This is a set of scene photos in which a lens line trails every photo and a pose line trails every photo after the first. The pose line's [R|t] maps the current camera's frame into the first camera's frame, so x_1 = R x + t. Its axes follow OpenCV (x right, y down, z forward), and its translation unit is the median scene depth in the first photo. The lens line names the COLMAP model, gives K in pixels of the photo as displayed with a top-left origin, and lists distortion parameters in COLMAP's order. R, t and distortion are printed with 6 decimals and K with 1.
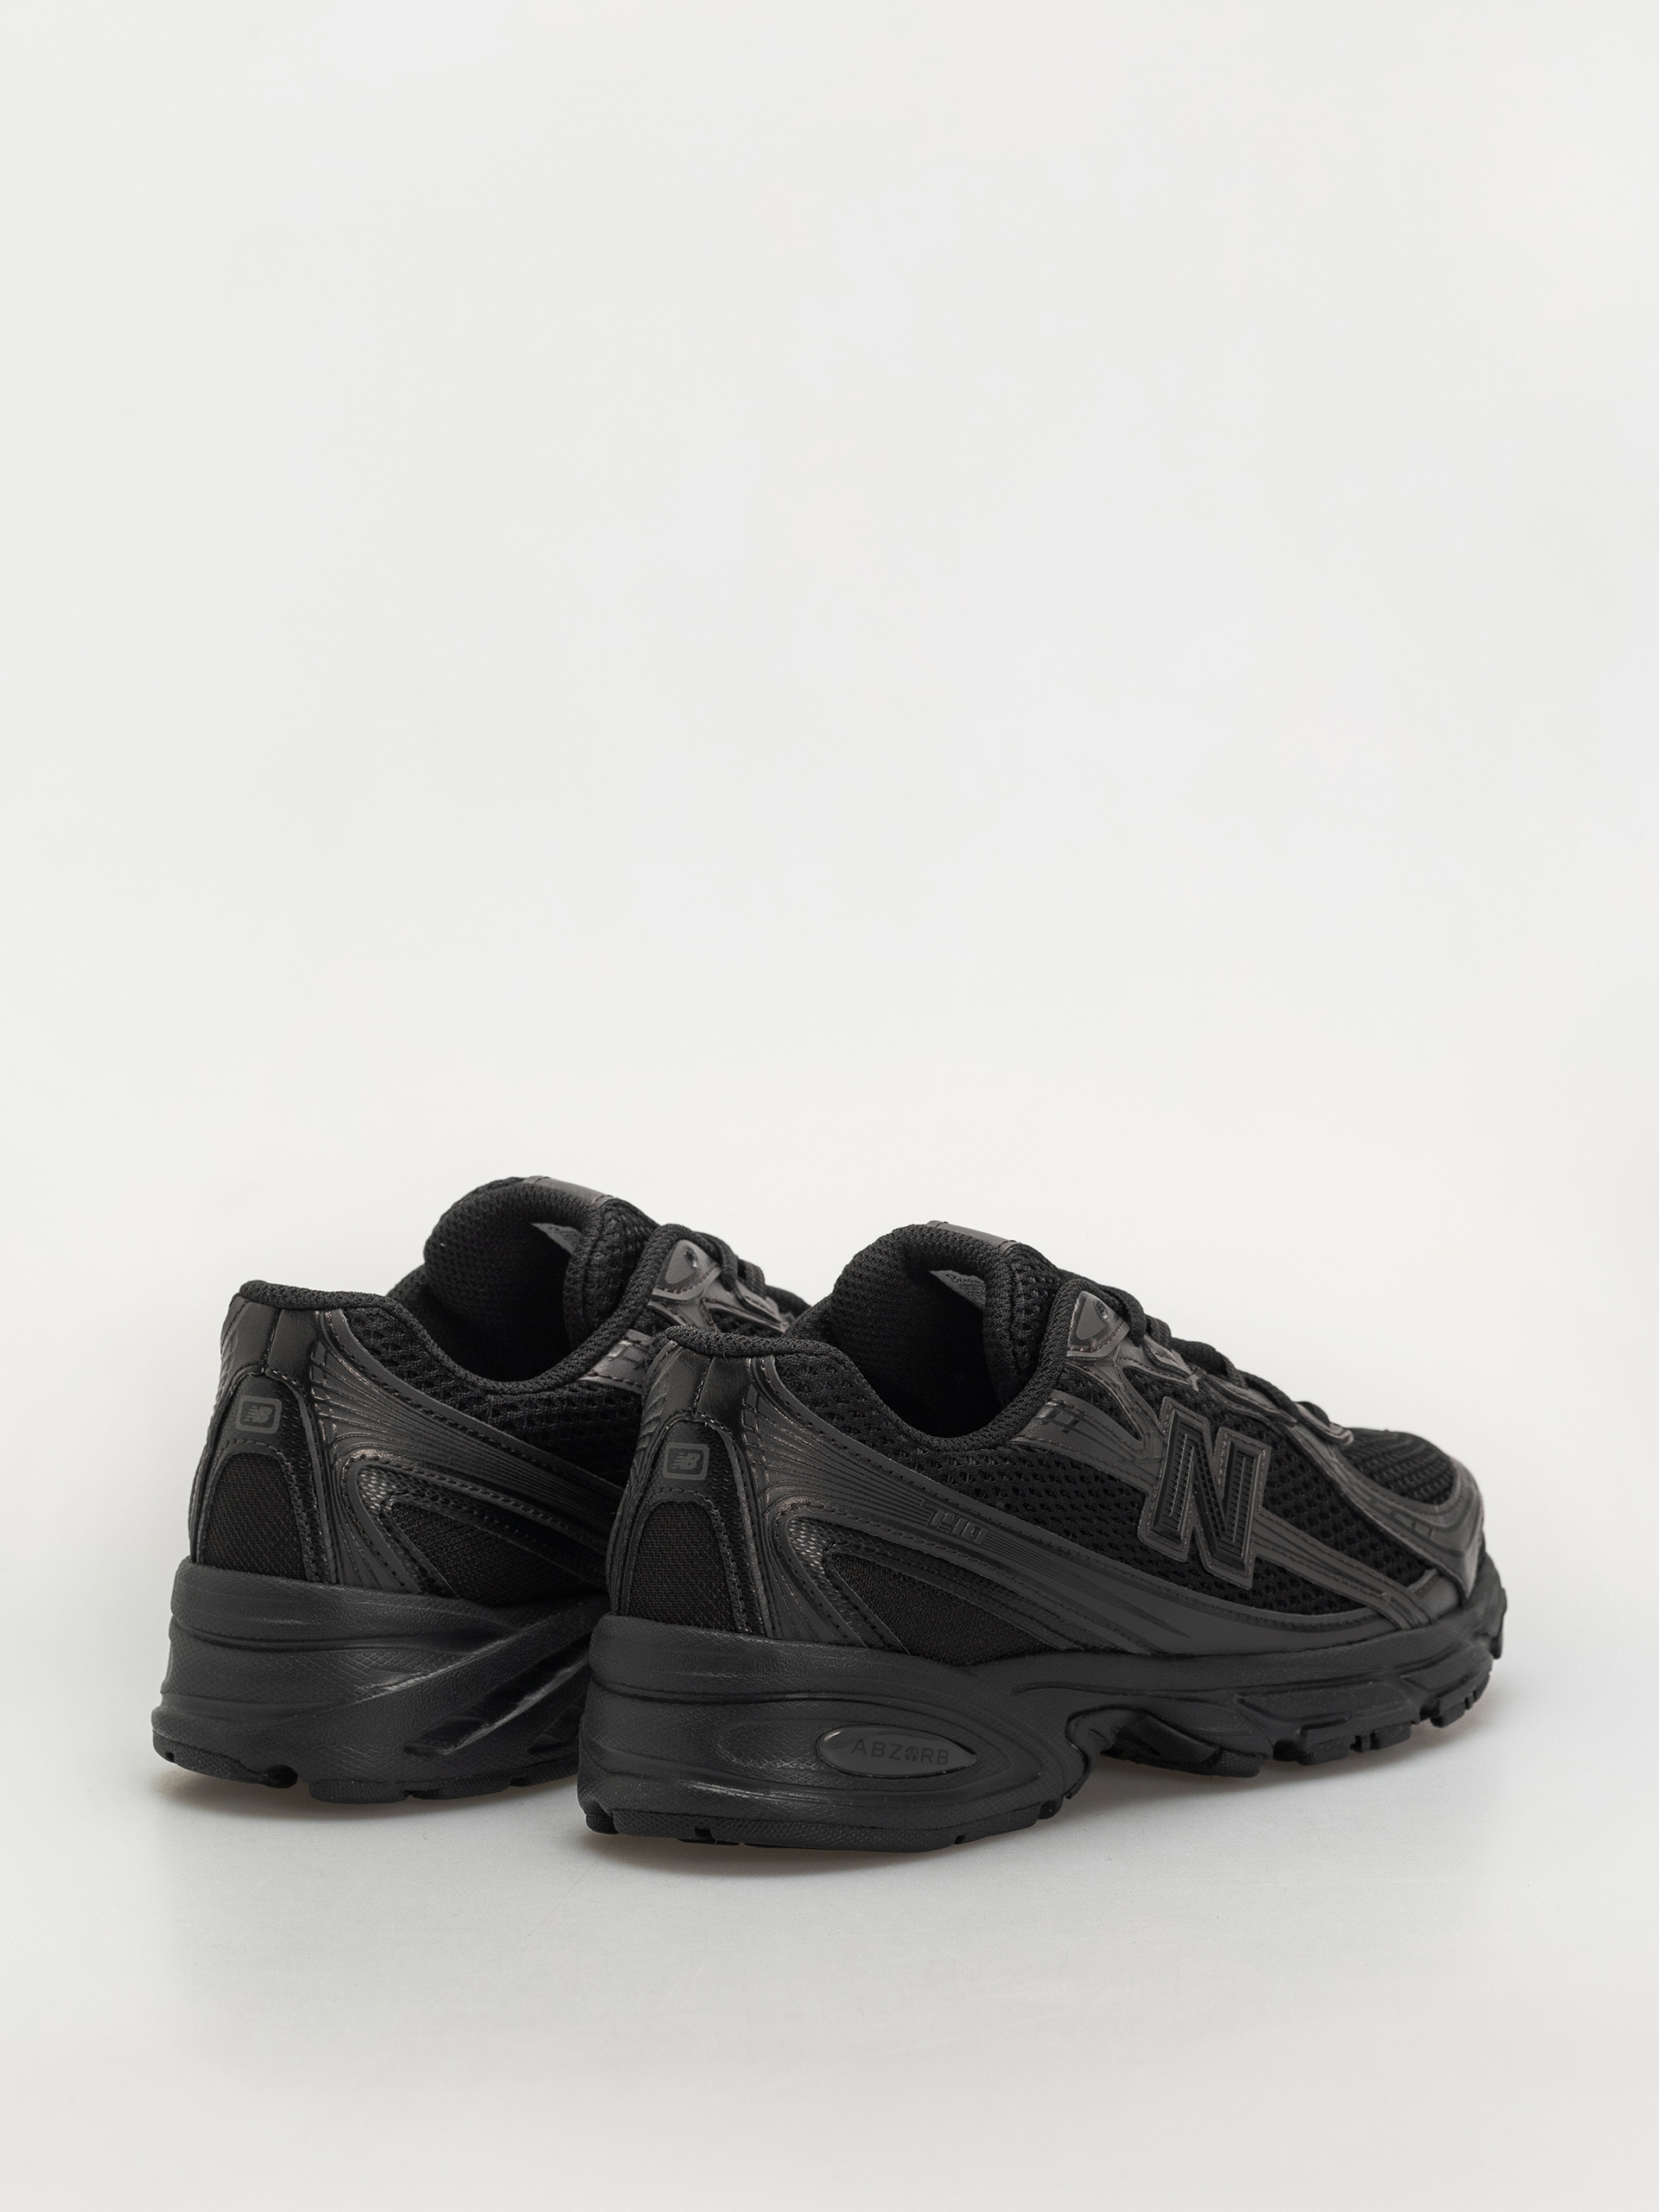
lens RADIAL K [[7412.7, 0, 829.2], [0, 7412.7, 1105.4], [0, 0, 1]] dist [0.098443, 0.000000]
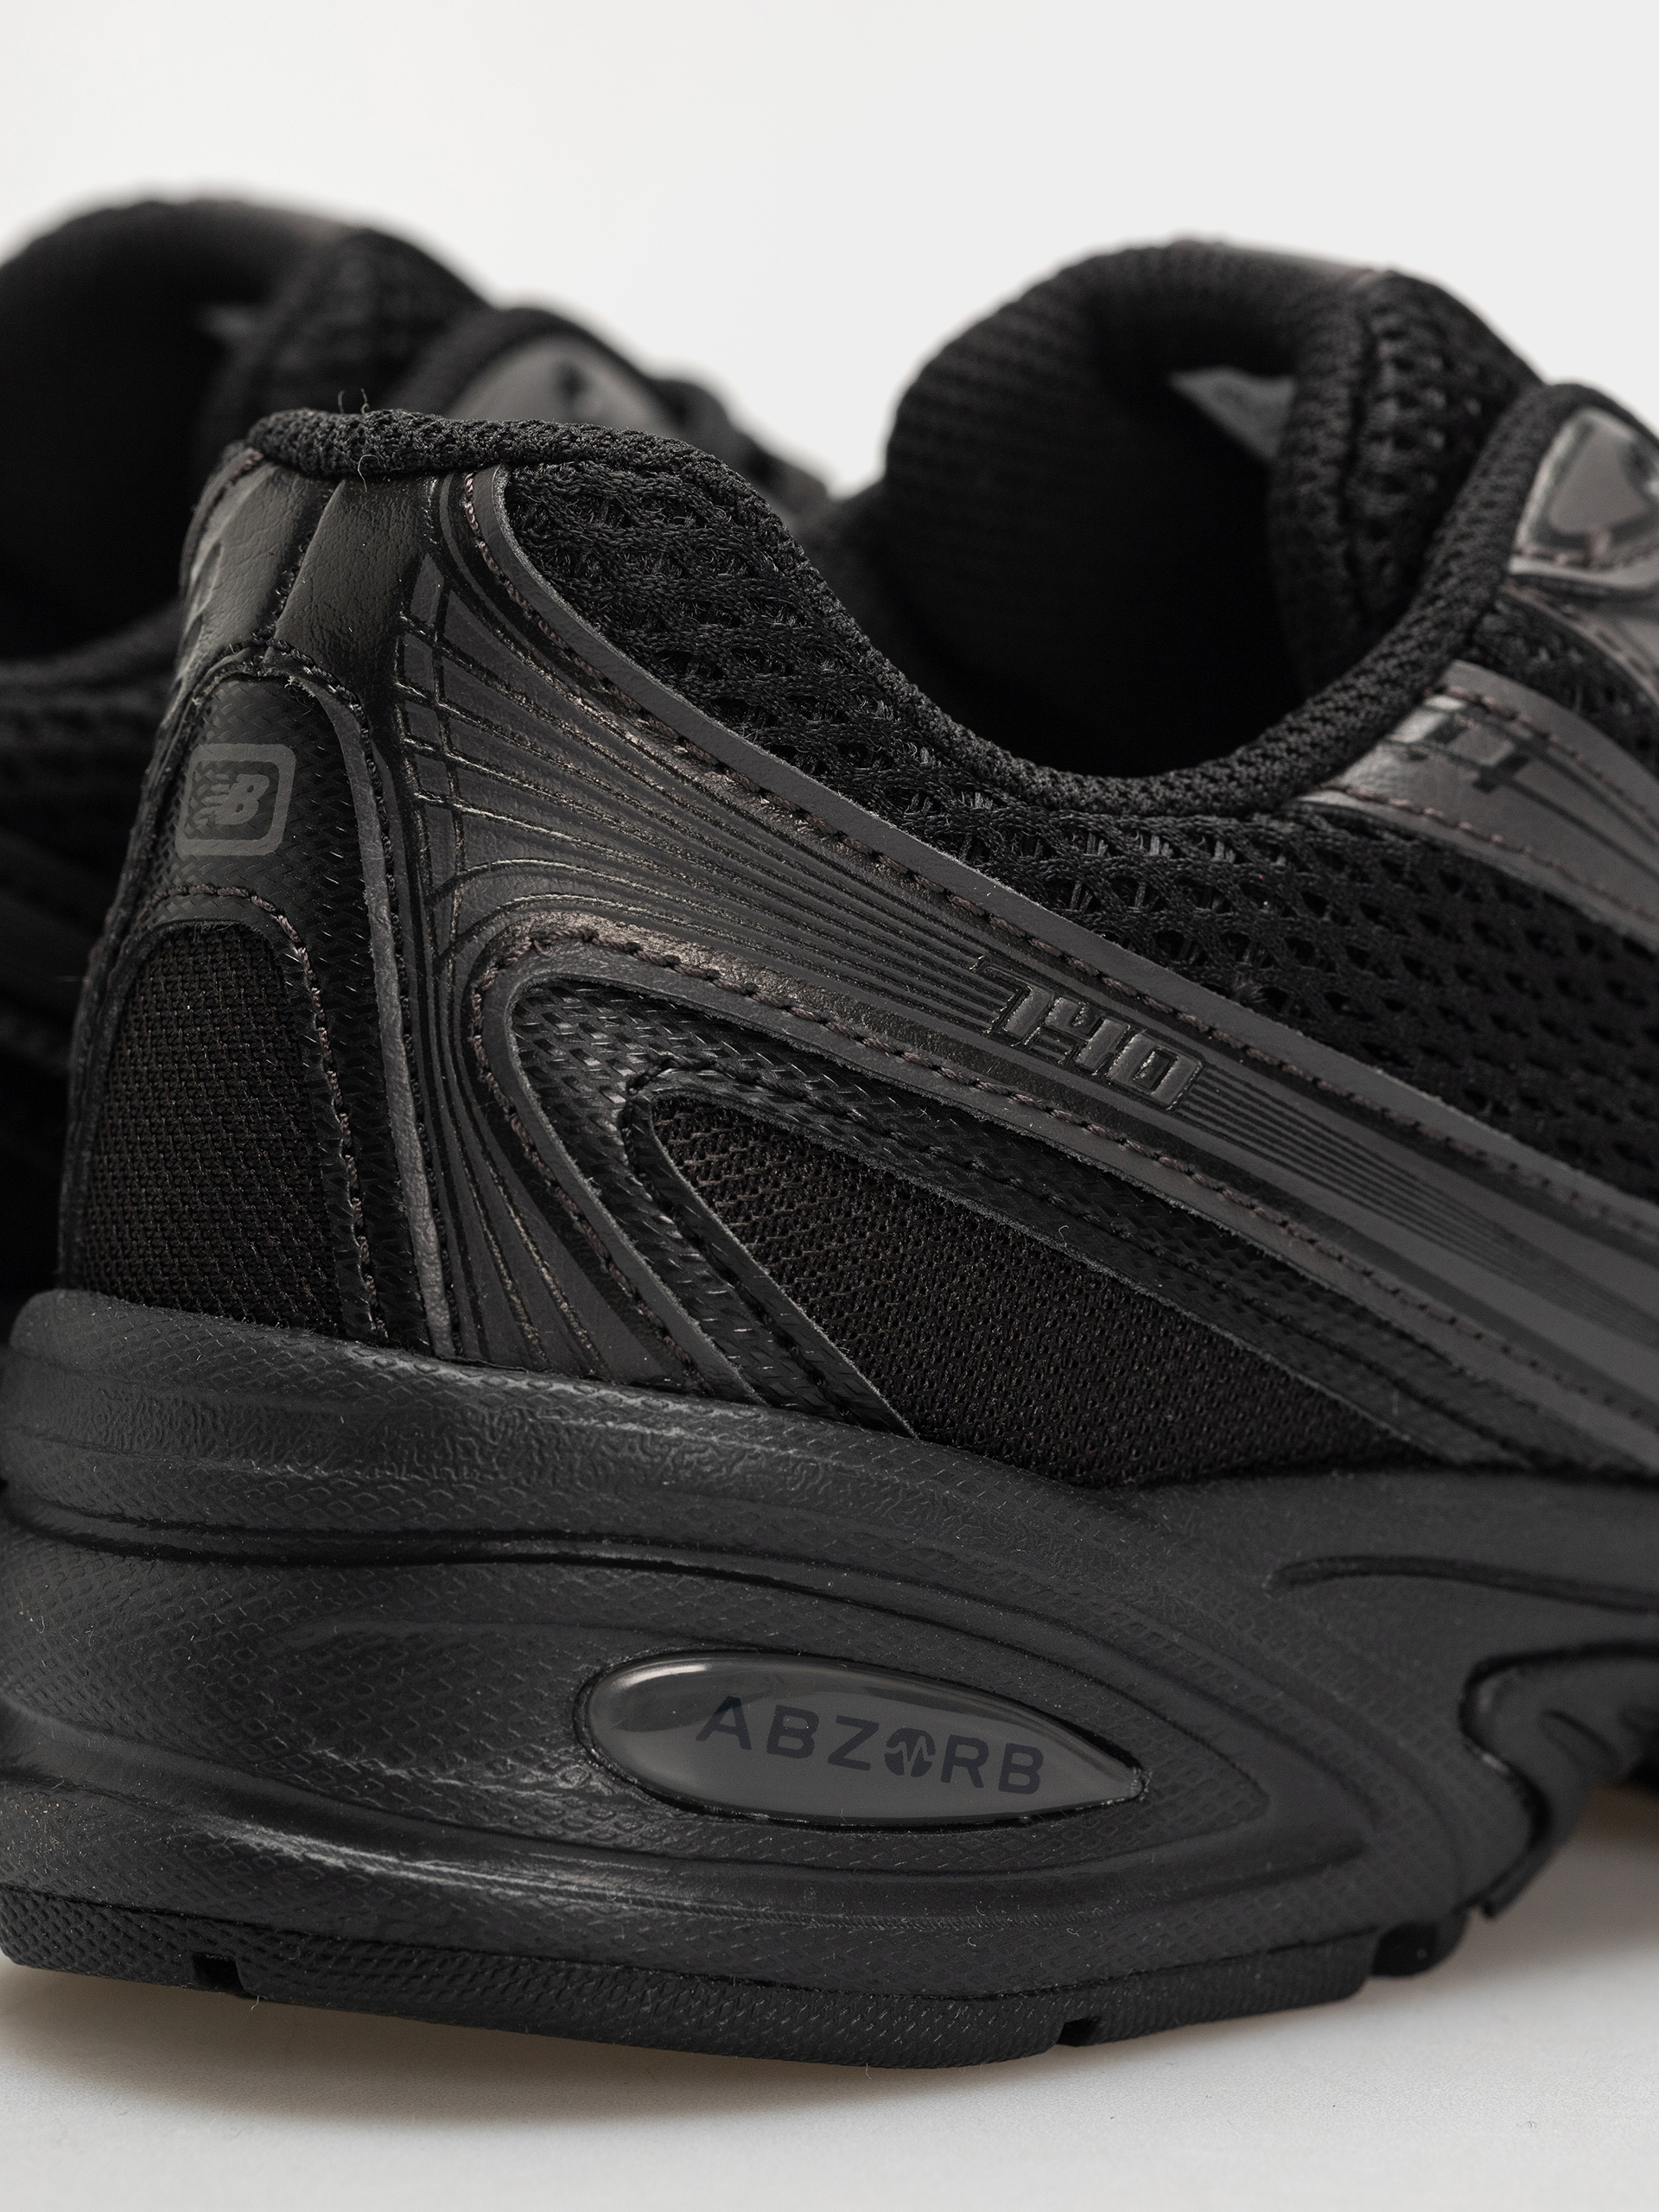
lens RADIAL K [[7412.7, 0, 829.2], [0, 7412.7, 1109.3], [0, 0, 1]] dist [0.098443, 0.000000]
pose [[0.986909, 0.031443, -0.158185, 0.056067], [-0.032802, 0.999444, -0.005988, 0.061686], [0.157909, 0.011098, 0.987391, 0.683904]]
